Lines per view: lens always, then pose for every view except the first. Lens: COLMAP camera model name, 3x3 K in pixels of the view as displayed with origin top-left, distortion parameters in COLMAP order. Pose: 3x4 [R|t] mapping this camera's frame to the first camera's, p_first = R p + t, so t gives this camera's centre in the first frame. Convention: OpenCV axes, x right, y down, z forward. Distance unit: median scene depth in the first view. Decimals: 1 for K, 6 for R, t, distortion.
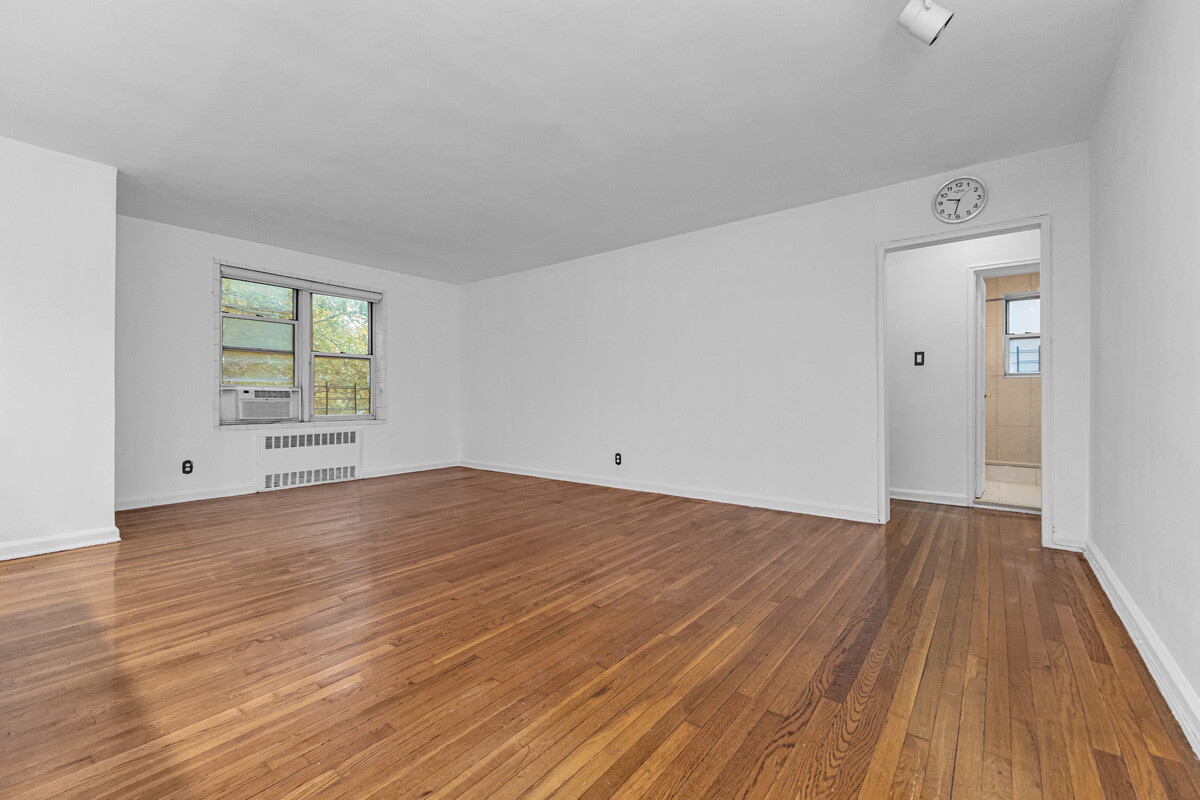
lens RADIAL K [[499.3, 0, 600.0], [0, 499.3, 400.0], [0, 0, 1]] dist [0.000881, 0.000089]
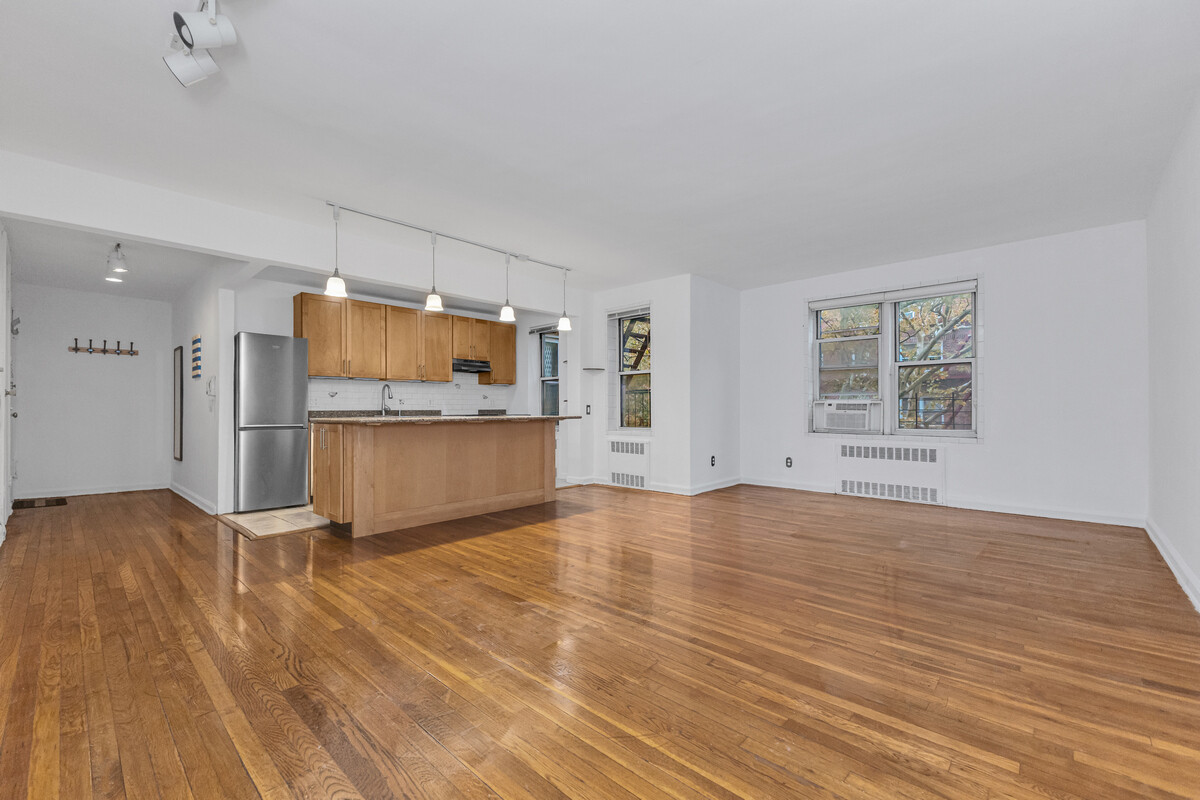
lens RADIAL K [[514.3, 0, 618.6], [0, 514.3, 402.3], [0, 0, 1]] dist [-0.001096, -0.000088]
pose [[-0.071237, -0.008223, -0.997426, 0.536946], [-0.006240, 0.999950, -0.007798, -0.010258], [0.997440, 0.005669, -0.071284, 0.622474]]
